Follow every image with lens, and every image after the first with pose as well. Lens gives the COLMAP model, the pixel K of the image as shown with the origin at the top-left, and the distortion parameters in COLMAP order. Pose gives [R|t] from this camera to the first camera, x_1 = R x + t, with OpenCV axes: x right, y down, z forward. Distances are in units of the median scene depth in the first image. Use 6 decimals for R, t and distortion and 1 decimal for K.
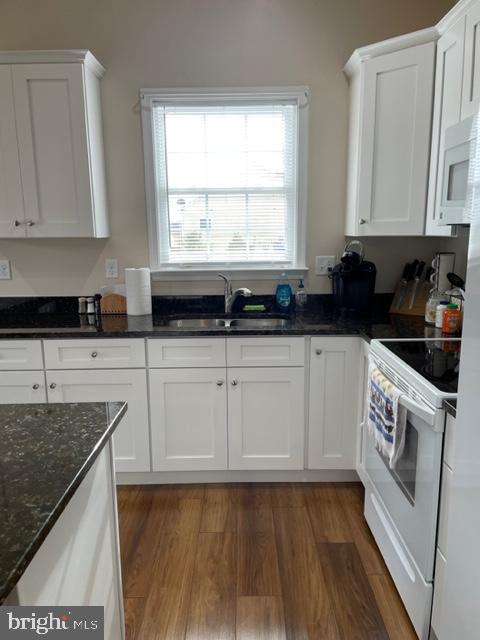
lens RADIAL K [[484.8, 0, 240.0], [0, 484.8, 320.0], [0, 0, 1]] dist [0.112880, -0.137957]
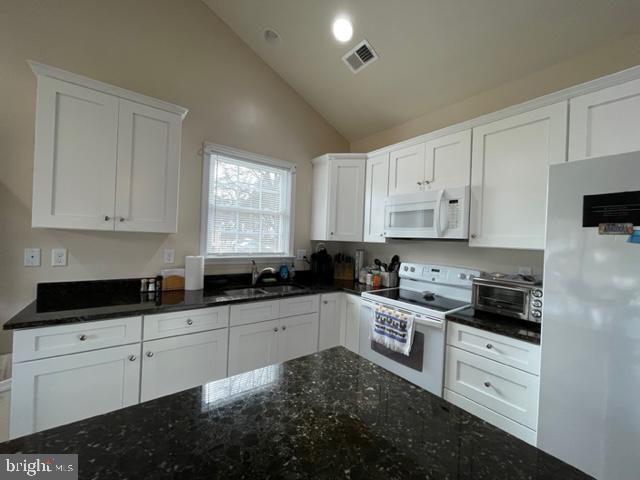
lens RADIAL K [[260.0, 0, 320.0], [0, 260.0, 240.0], [0, 0, 1]] dist [0.001695, -0.000073]
pose [[0.791838, 0.043064, 0.609211, -0.380824], [0.062535, 0.986551, -0.151019, -0.015658], [-0.607521, 0.157680, 0.778496, 0.185737]]
